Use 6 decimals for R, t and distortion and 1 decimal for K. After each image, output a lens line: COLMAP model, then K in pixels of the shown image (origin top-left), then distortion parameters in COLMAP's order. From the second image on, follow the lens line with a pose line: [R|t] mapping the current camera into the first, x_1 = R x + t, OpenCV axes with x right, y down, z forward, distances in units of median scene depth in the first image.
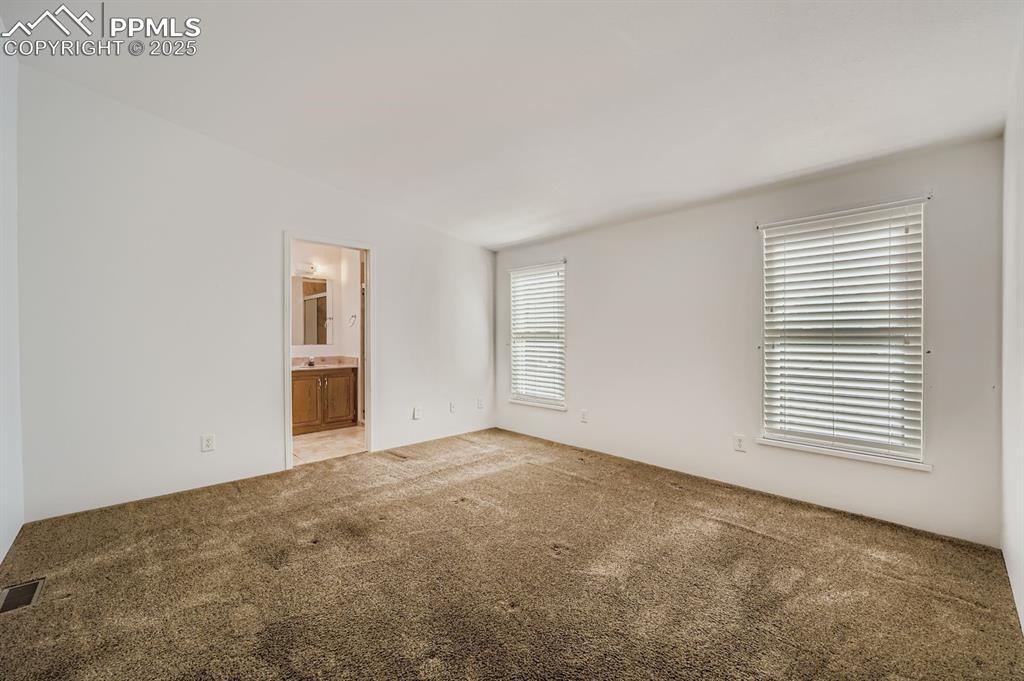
lens RADIAL K [[415.6, 0, 520.3], [0, 415.6, 336.1], [0, 0, 1]] dist [0.000875, 0.000034]
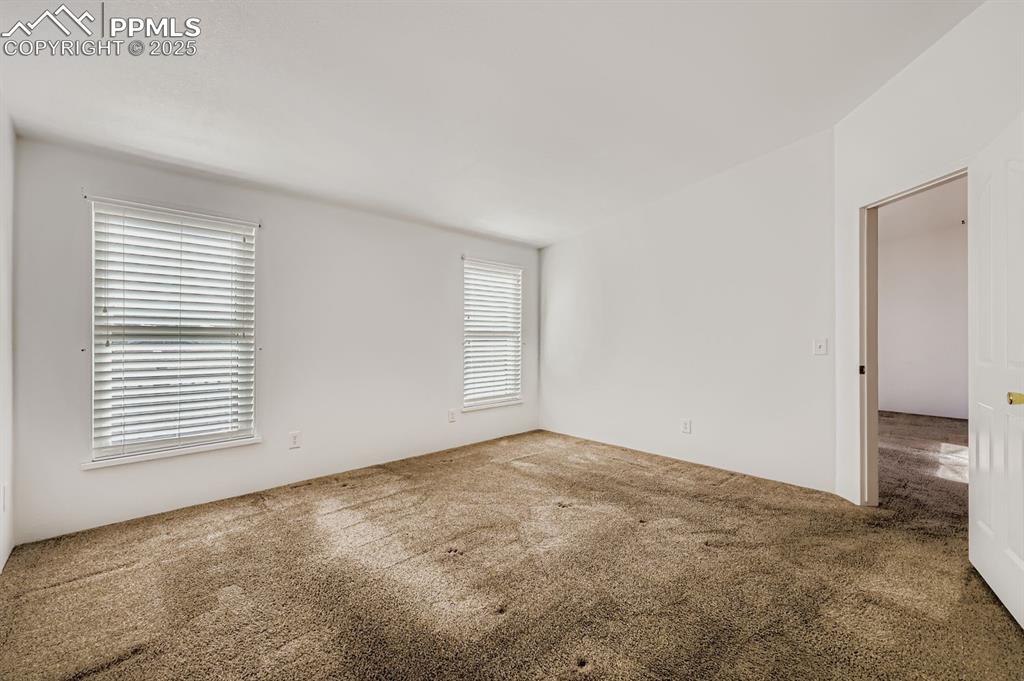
lens RADIAL K [[399.0, 0, 511.3], [0, 399.0, 334.2], [0, 0, 1]] dist [-0.000073, -0.000034]
pose [[0.028630, 0.005411, 0.999575, -0.190631], [-0.005580, 0.999971, -0.005253, 0.000543], [-0.999574, -0.005427, 0.028660, 0.198774]]
